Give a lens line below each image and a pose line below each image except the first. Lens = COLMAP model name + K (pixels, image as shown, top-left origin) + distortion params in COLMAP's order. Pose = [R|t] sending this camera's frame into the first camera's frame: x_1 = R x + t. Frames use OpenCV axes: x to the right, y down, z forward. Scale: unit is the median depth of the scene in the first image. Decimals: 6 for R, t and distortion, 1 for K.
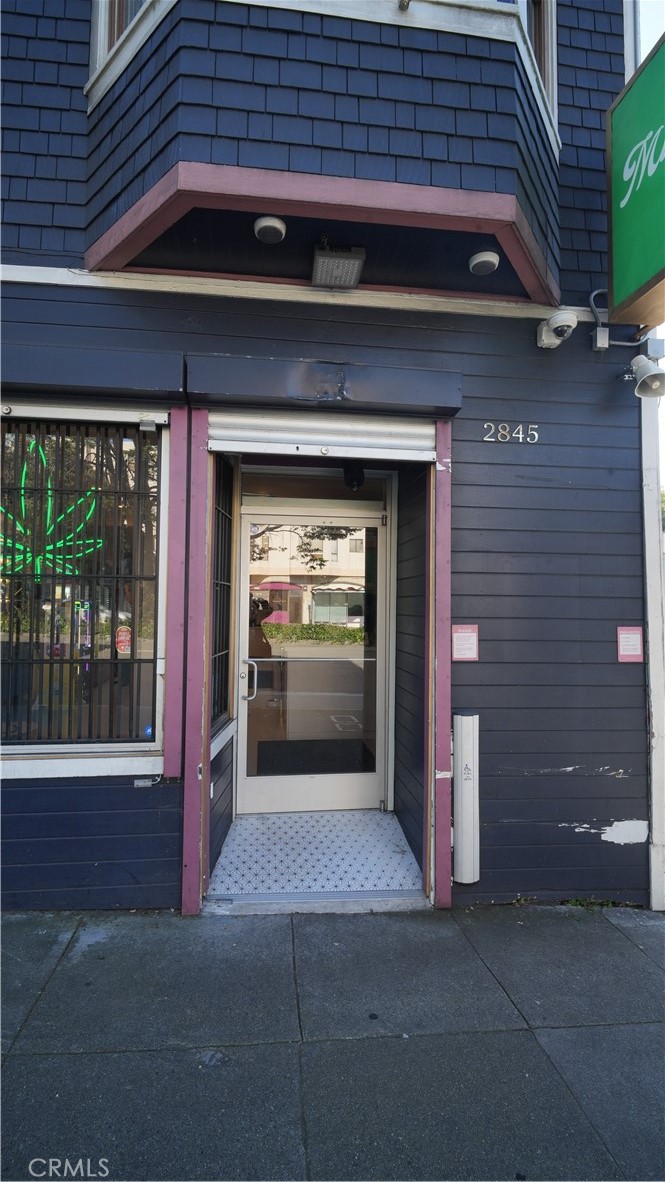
lens RADIAL K [[548.0, 0, 331.2], [0, 548.0, 587.7], [0, 0, 1]] dist [0.000838, -0.004060]
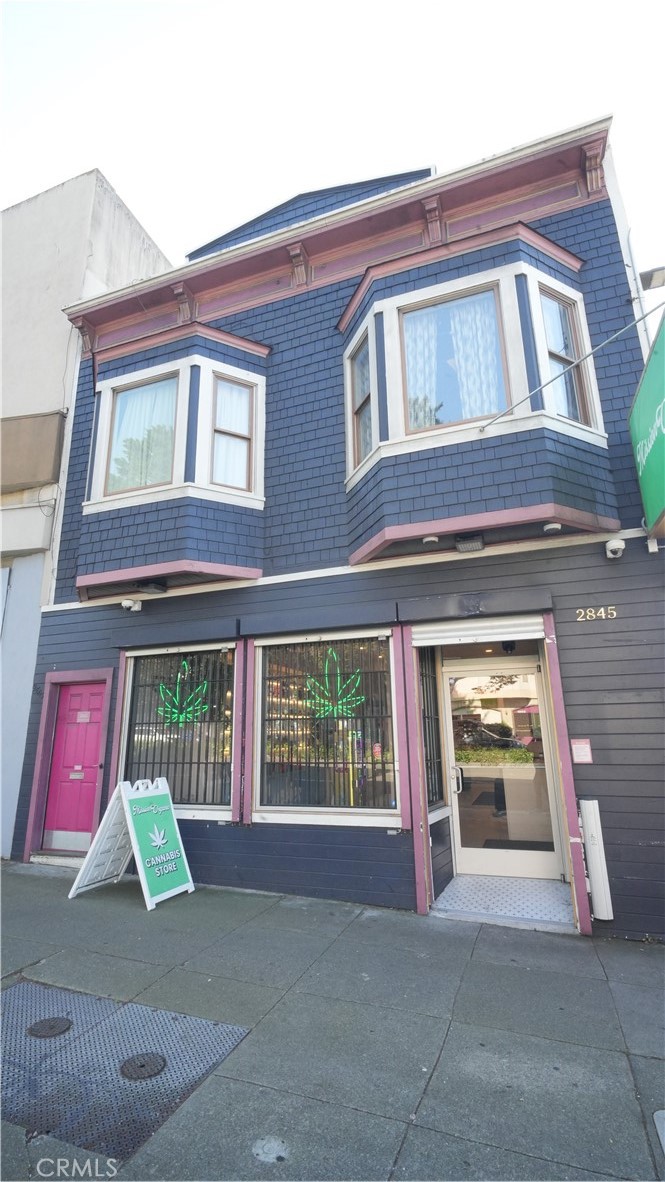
lens RADIAL K [[548.0, 0, 330.5], [0, 548.0, 588.2], [0, 0, 1]] dist [0.000838, -0.004060]
pose [[0.889840, -0.141882, -0.433653, 0.364363], [0.041479, 0.971643, -0.232787, -0.016651], [0.454384, 0.189155, 0.870492, -0.798686]]
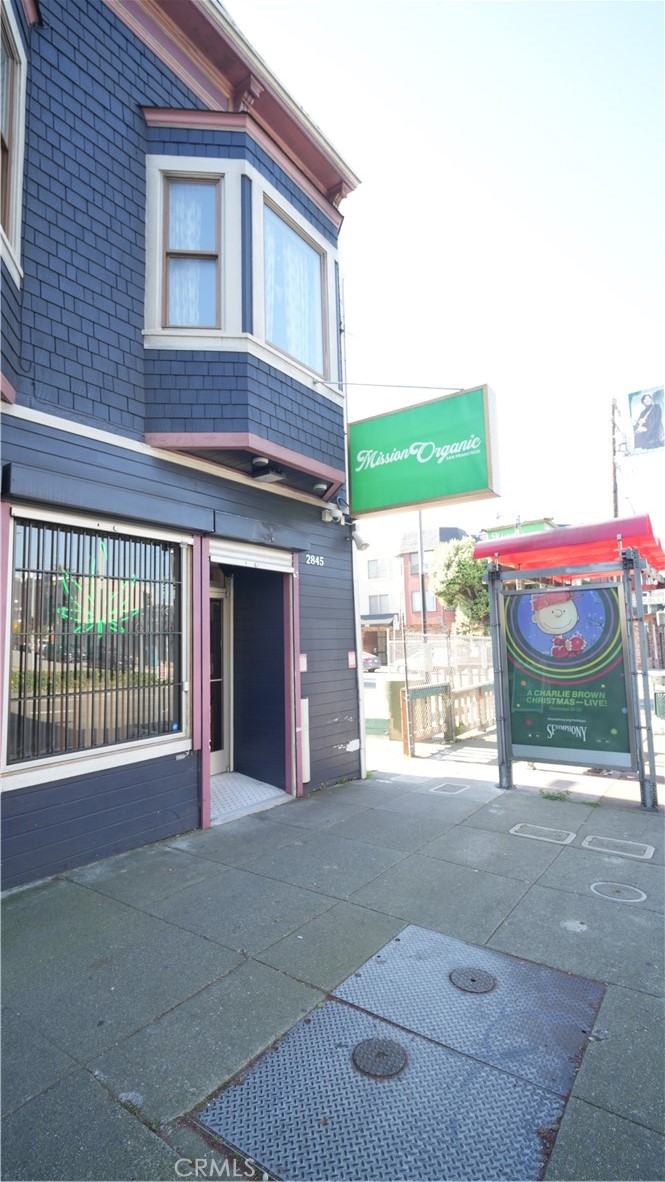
lens RADIAL K [[548.0, 0, 326.0], [0, 548.0, 587.5], [0, 0, 1]] dist [0.000838, -0.004060]
pose [[0.681102, 0.044988, 0.730805, -1.228611], [0.002816, 0.997942, -0.064058, -0.049169], [-0.732183, 0.045688, 0.679574, -0.464601]]
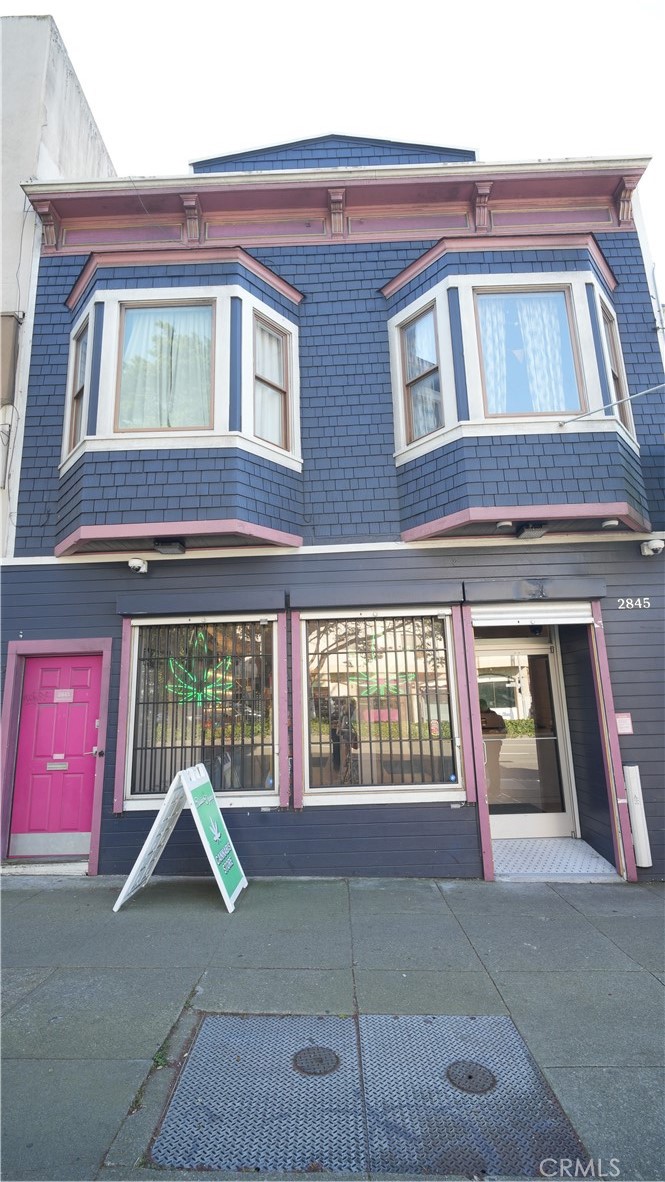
lens RADIAL K [[548.0, 0, 329.9], [0, 548.0, 585.8], [0, 0, 1]] dist [0.000838, -0.004060]
pose [[0.989734, -0.067252, -0.126107, -0.459888], [0.044426, 0.983427, -0.175779, -0.070638], [0.135839, 0.168373, 0.976319, -0.969325]]
